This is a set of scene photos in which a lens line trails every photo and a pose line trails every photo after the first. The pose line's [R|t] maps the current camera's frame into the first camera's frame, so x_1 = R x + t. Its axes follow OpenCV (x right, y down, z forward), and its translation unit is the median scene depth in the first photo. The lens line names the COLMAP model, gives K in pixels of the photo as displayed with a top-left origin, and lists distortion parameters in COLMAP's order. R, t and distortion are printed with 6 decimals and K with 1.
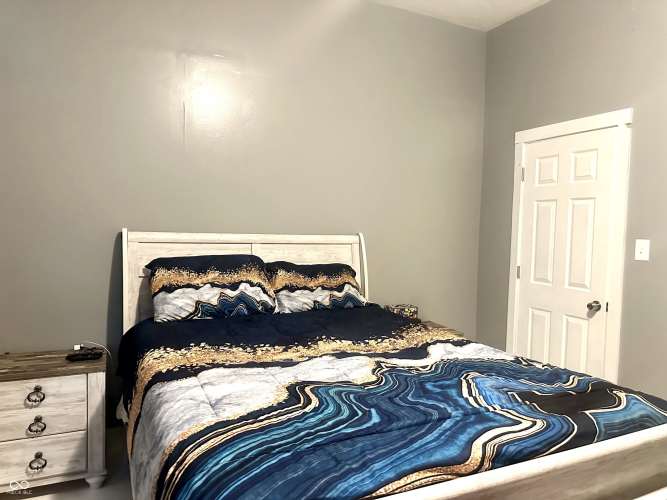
lens RADIAL K [[478.2, 0, 333.5], [0, 478.2, 250.0], [0, 0, 1]] dist [0.003334, 0.000987]
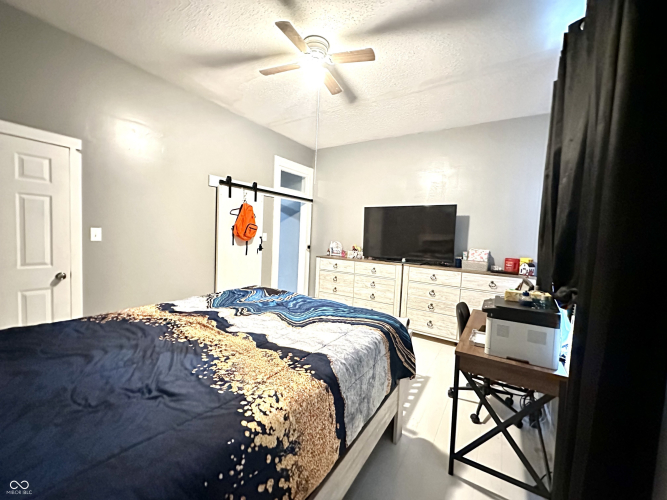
lens RADIAL K [[266.9, 0, 333.5], [0, 266.9, 250.0], [0, 0, 1]] dist [-0.000324, 0.000162]
pose [[-0.530219, -0.101619, 0.841749, -0.539706], [-0.022805, 0.994142, 0.105651, -0.060454], [-0.847554, 0.036822, -0.529430, 0.784711]]
